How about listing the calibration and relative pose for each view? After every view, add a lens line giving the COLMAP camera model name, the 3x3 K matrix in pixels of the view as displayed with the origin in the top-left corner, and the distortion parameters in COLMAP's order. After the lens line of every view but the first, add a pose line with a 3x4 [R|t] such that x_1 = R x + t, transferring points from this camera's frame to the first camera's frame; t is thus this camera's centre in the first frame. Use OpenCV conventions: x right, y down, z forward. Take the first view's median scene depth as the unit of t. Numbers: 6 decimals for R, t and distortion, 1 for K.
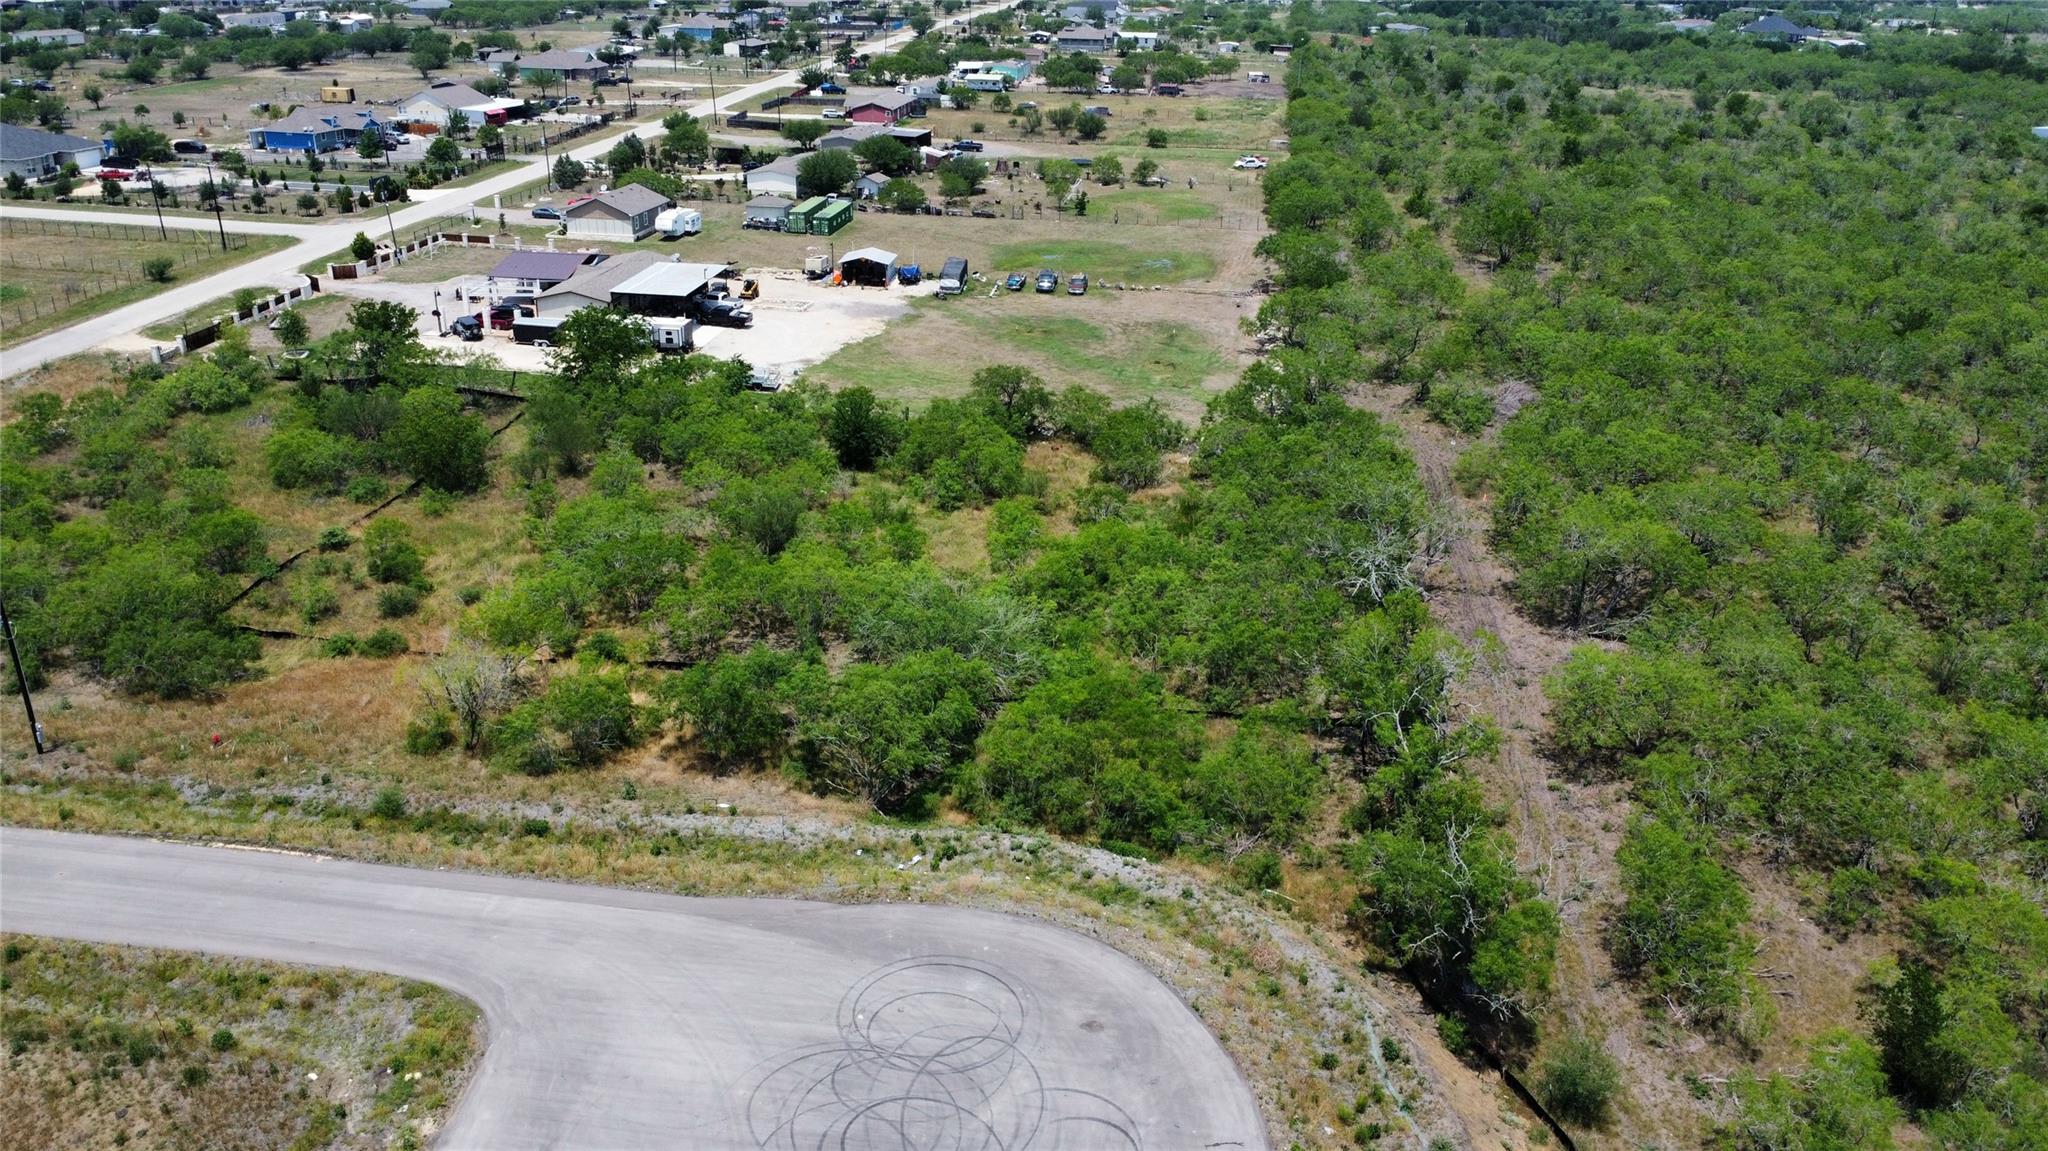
lens RADIAL K [[1539.2, 0, 1032.1], [0, 1539.2, 570.6], [0, 0, 1]] dist [0.003695, -0.004972]
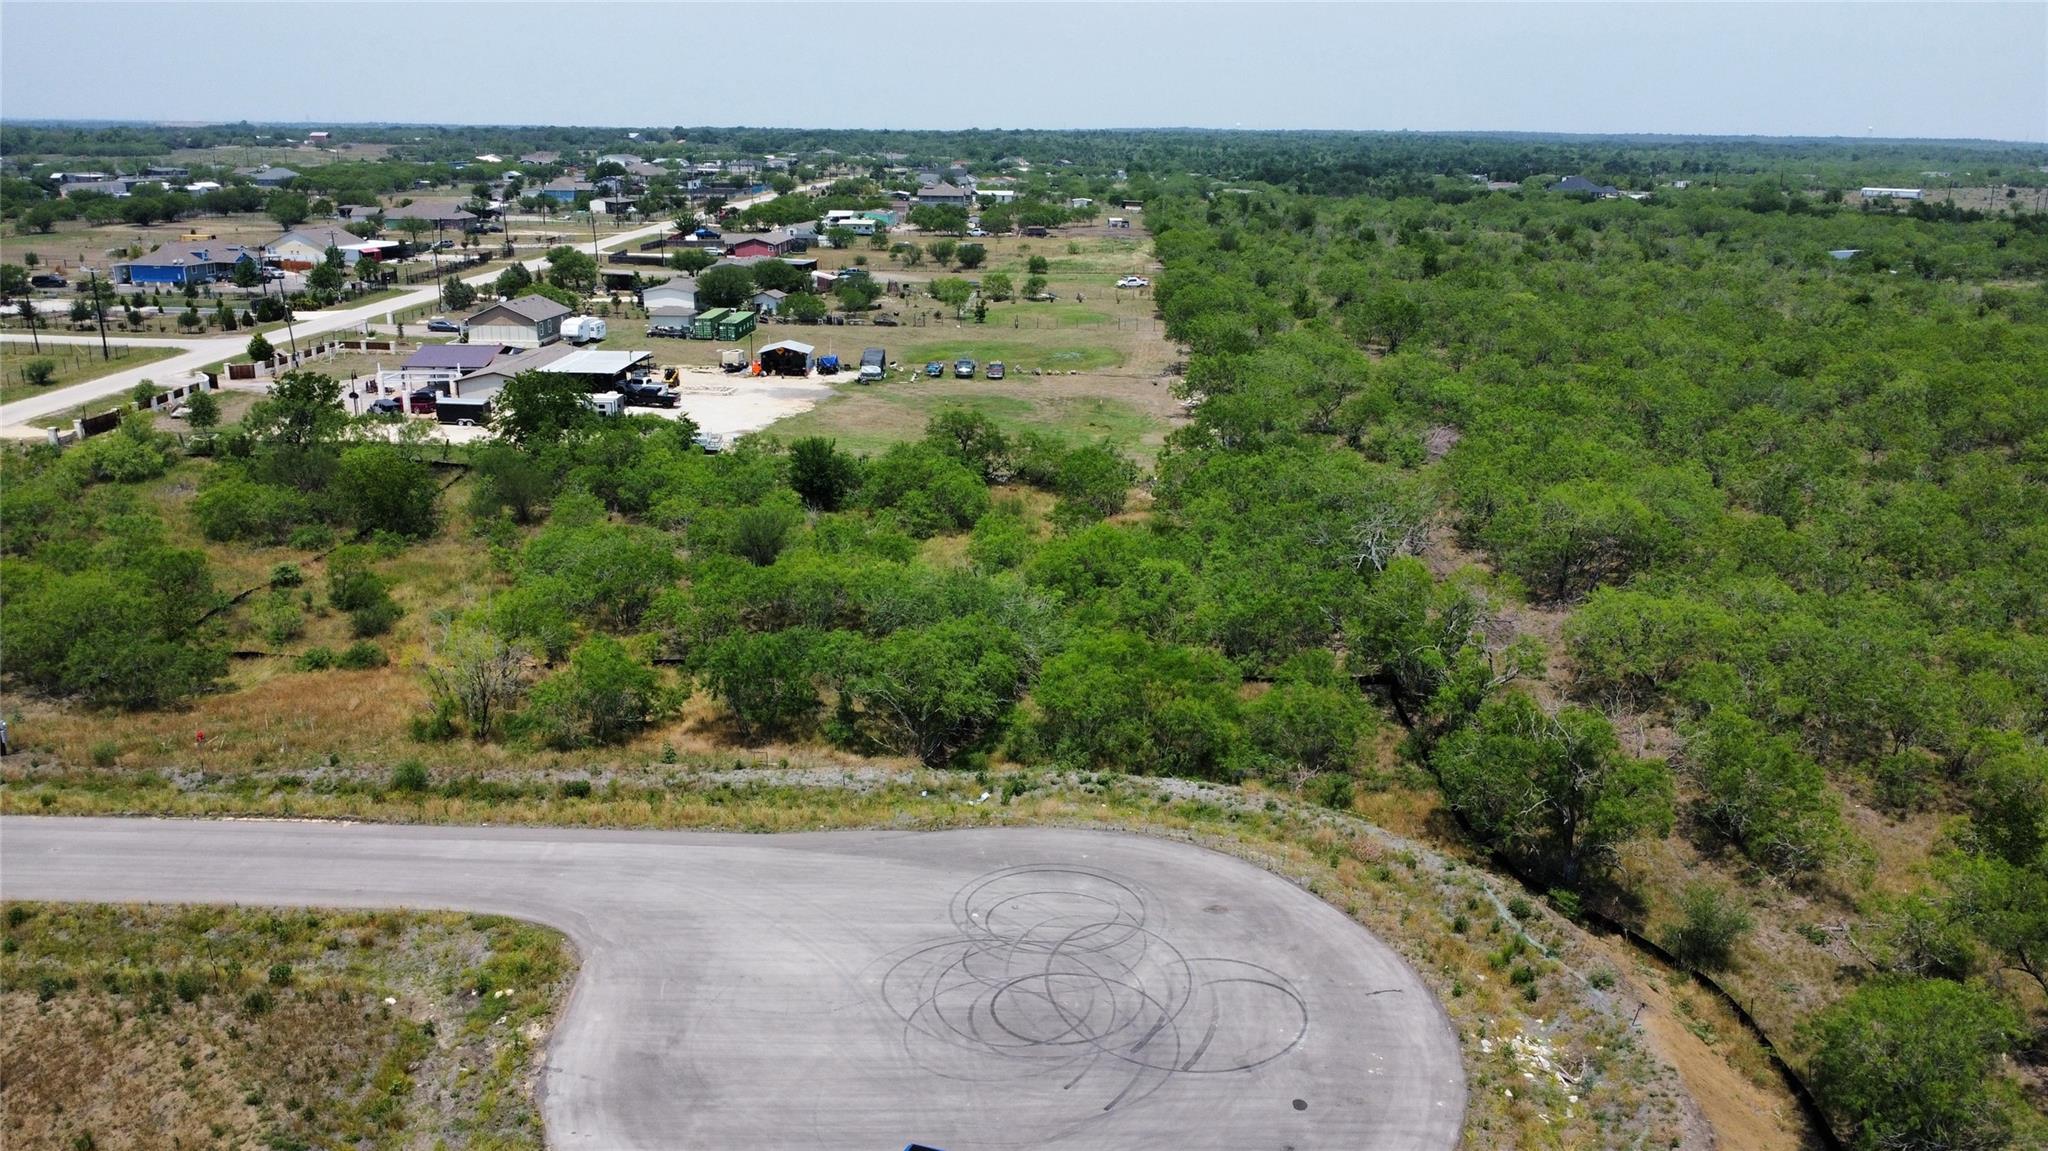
lens RADIAL K [[1539.2, 0, 1031.5], [0, 1539.2, 569.4], [0, 0, 1]] dist [0.003695, -0.004972]
pose [[0.994099, -0.035677, 0.102444, -0.131659], [0.047571, 0.992095, -0.116122, 0.150224], [-0.097491, 0.120310, 0.987938, 0.024286]]
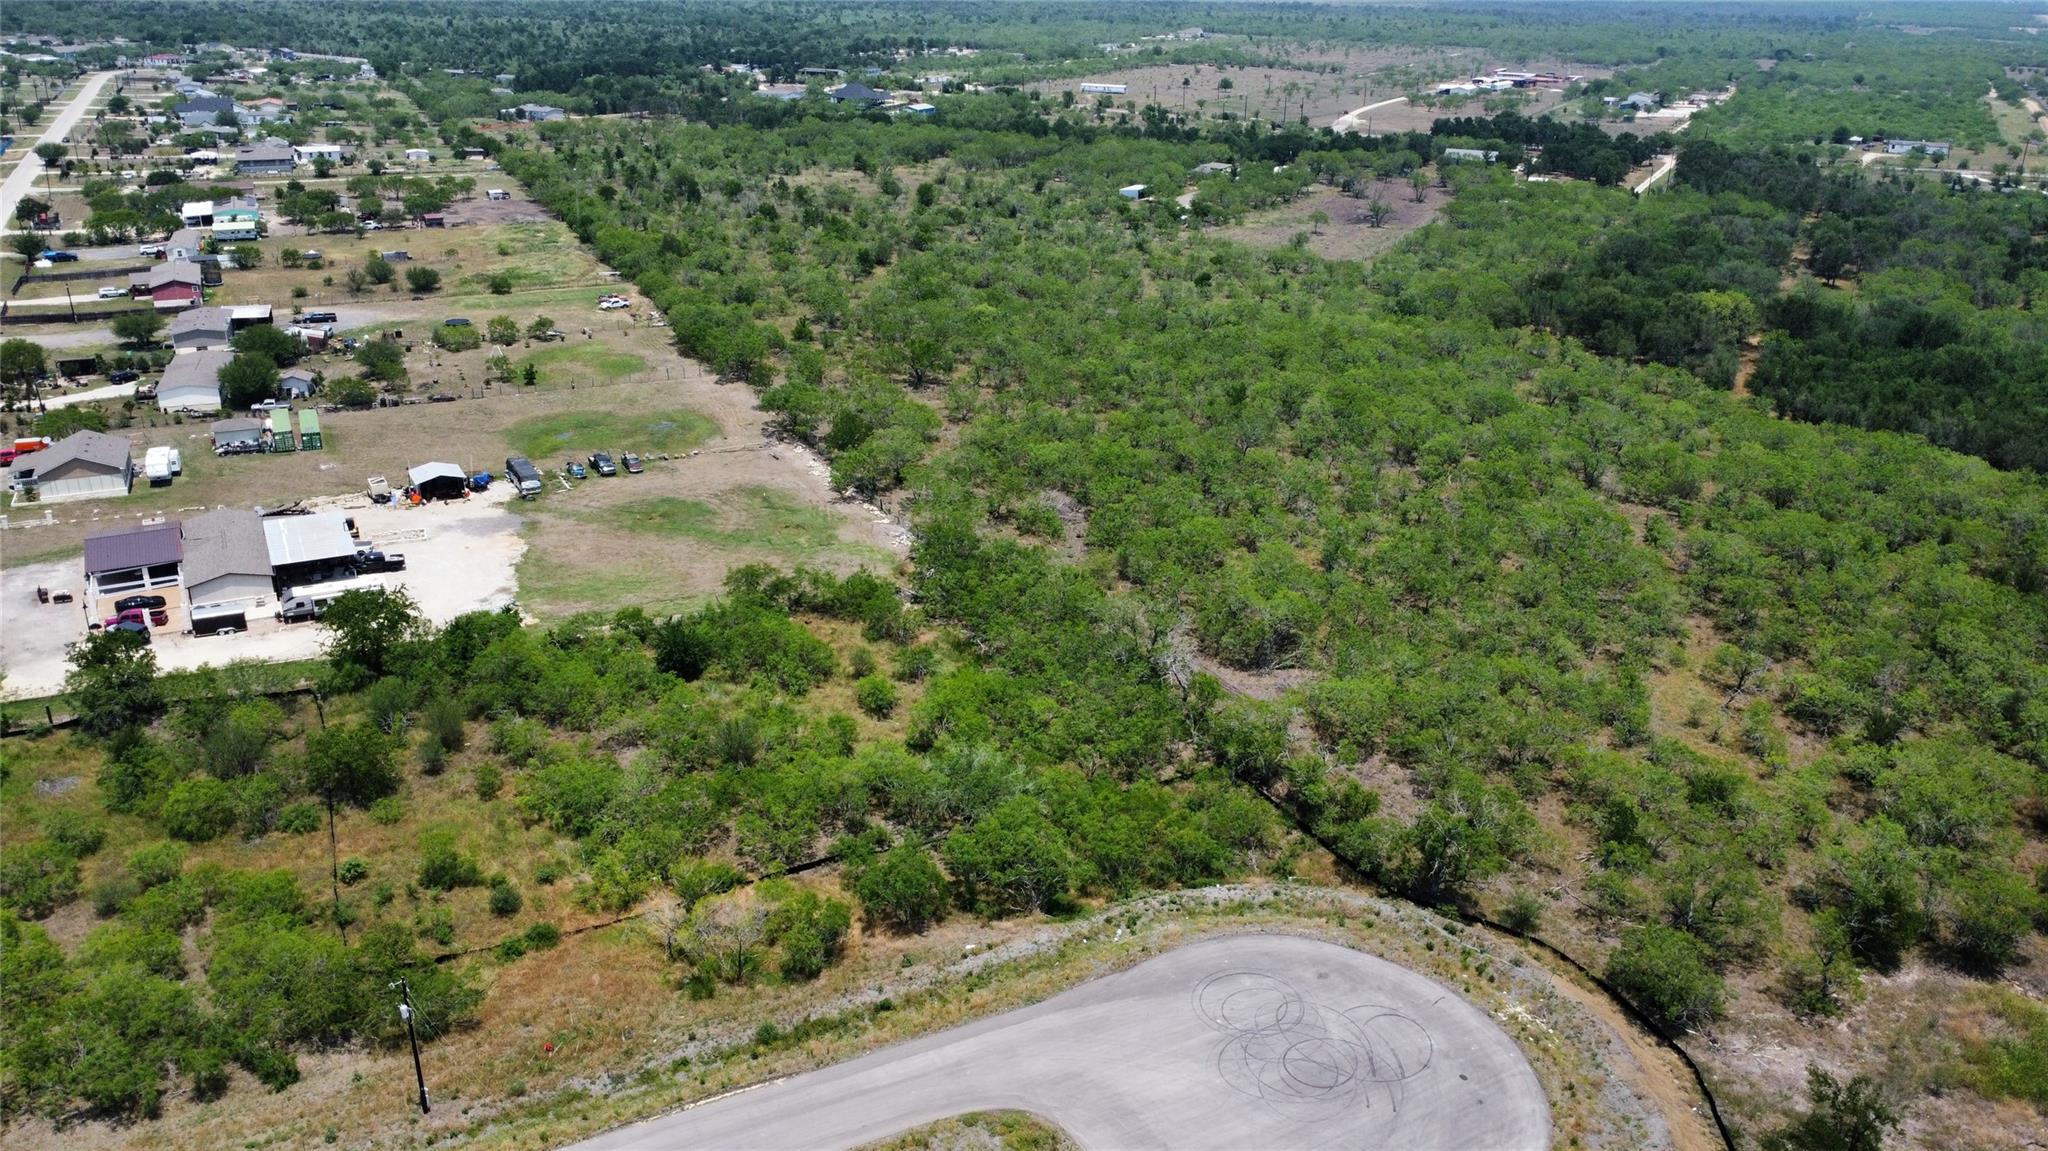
lens RADIAL K [[1539.2, 0, 1030.6], [0, 1539.2, 573.8], [0, 0, 1]] dist [0.003695, -0.004972]
pose [[0.818630, -0.217280, 0.531634, -0.830535], [0.221656, 0.973484, 0.056550, -0.249422], [-0.529825, 0.071547, 0.845084, -0.256089]]
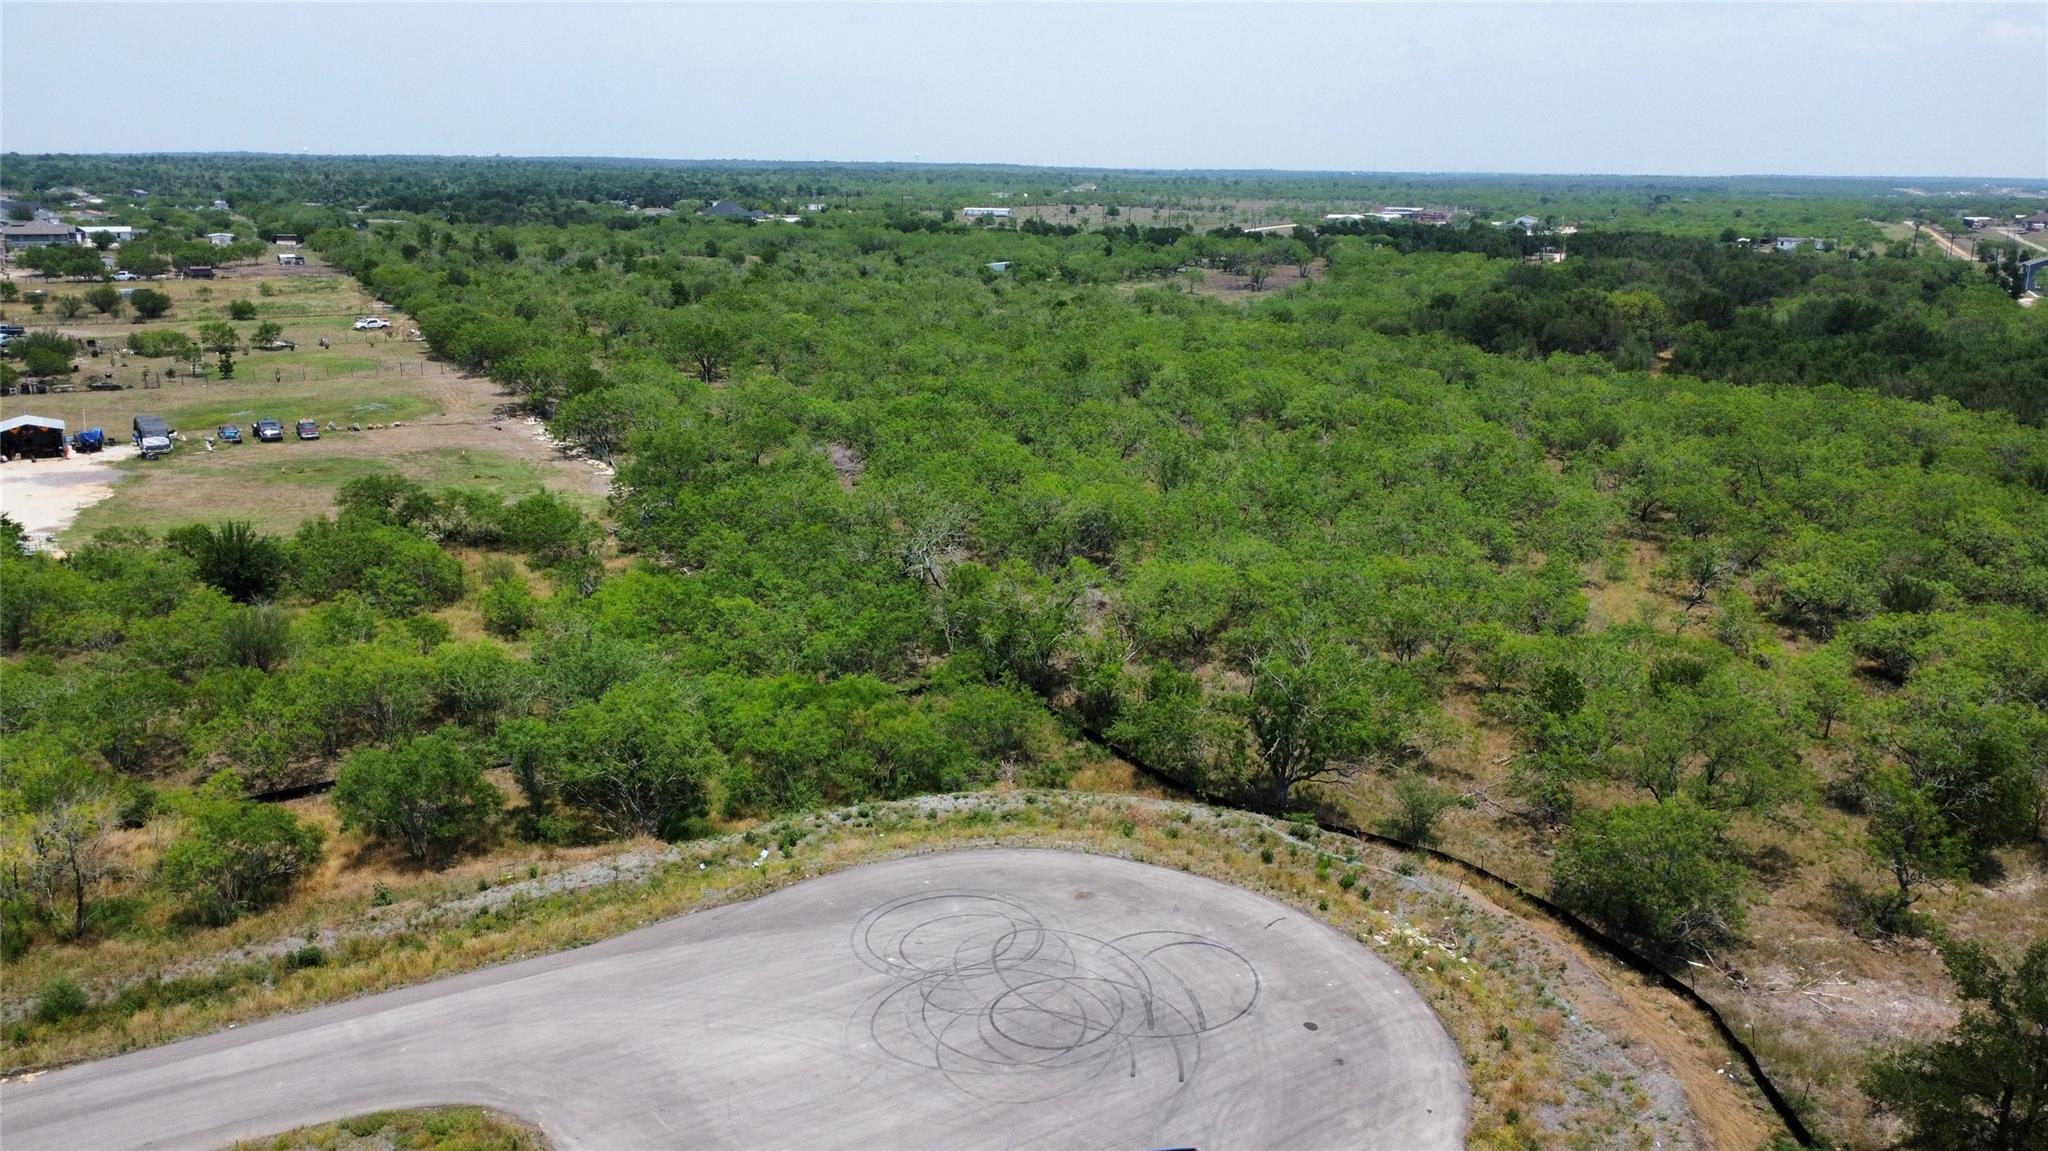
lens RADIAL K [[1539.2, 0, 1032.2], [0, 1539.2, 577.5], [0, 0, 1]] dist [0.003695, -0.004972]
pose [[0.785397, -0.167773, 0.595822, -0.447417], [0.242030, 0.969171, -0.046135, 0.100681], [-0.569713, 0.180441, 0.801790, 0.119914]]
